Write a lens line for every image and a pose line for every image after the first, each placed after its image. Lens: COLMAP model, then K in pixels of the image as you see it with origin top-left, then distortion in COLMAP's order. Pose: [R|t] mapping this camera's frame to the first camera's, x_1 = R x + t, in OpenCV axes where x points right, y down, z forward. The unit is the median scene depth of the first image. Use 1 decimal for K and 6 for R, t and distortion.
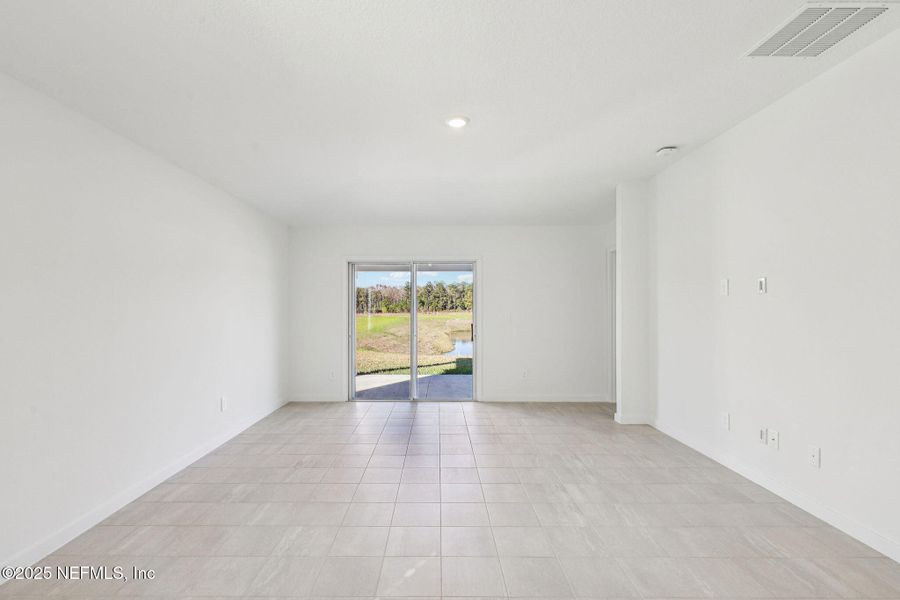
lens RADIAL K [[416.0, 0, 436.4], [0, 416.0, 308.1], [0, 0, 1]] dist [0.002721, 0.000558]
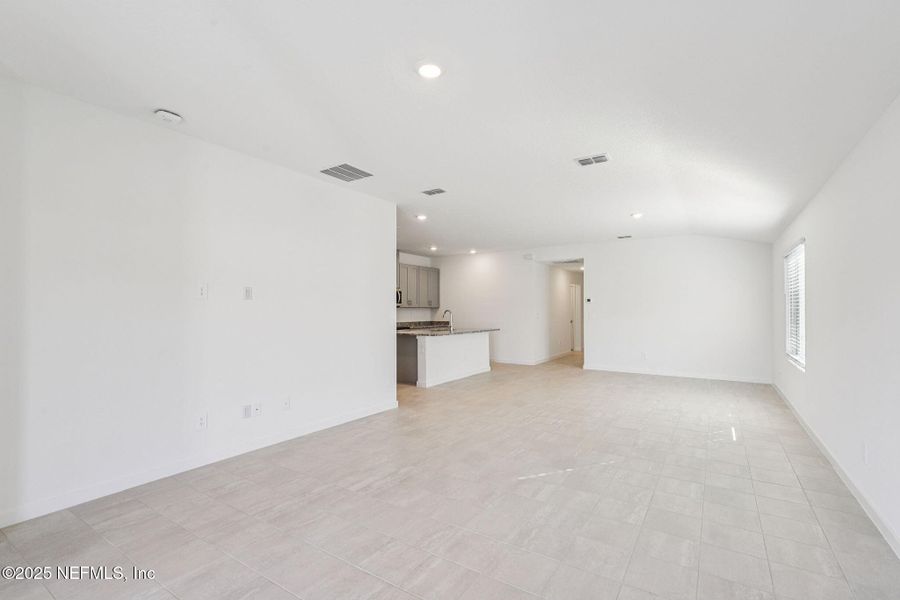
lens RADIAL K [[407.9, 0, 451.1], [0, 407.9, 307.8], [0, 0, 1]] dist [0.000884, -0.000225]
pose [[-0.841874, 0.004874, 0.539652, -0.262614], [0.003597, 0.999988, -0.003420, -0.002406], [-0.539662, -0.000938, -0.841882, 1.093564]]
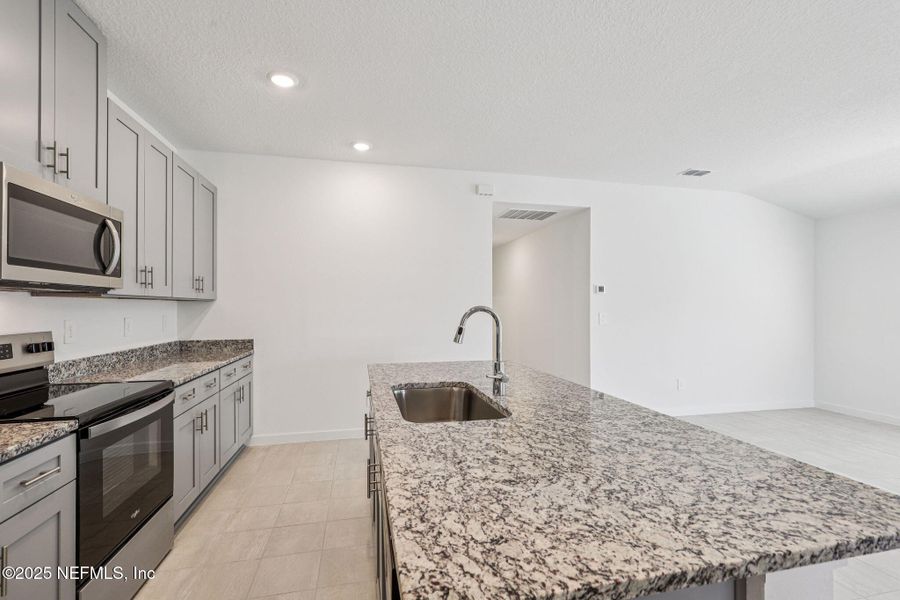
lens RADIAL K [[405.4, 0, 453.2], [0, 405.4, 302.8], [0, 0, 1]] dist [0.002107, 0.000092]
pose [[-0.974770, -0.002129, -0.223202, 0.779032], [-0.000389, 0.999969, -0.007840, -0.000039], [0.223212, -0.007555, -0.974741, 0.041659]]
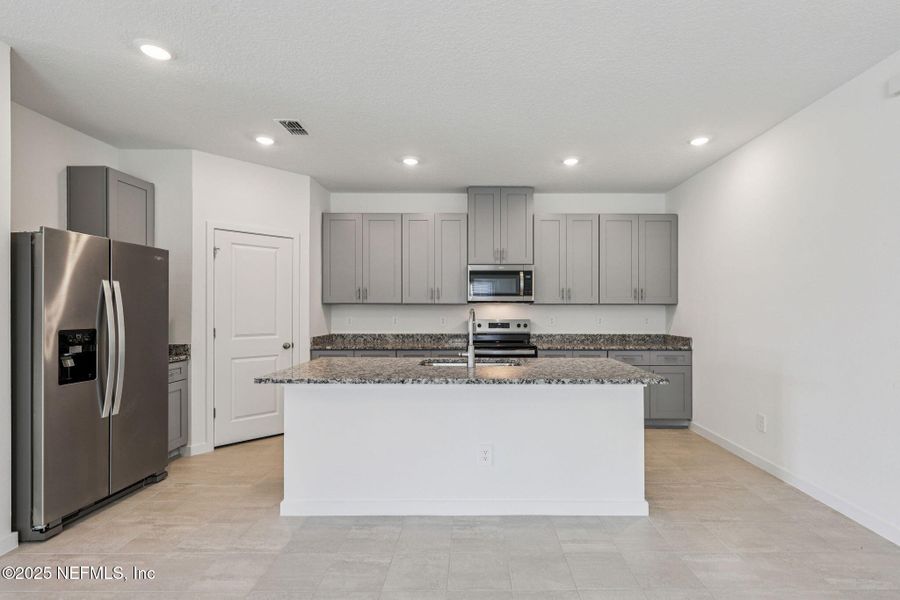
lens RADIAL K [[416.9, 0, 480.5], [0, 416.9, 308.4], [0, 0, 1]] dist [0.000686, -0.000163]
pose [[-0.014774, 0.001927, 0.999889, 0.036211], [-0.000509, 0.999998, -0.001935, 0.000926], [-0.999891, -0.000538, -0.014773, -0.336052]]
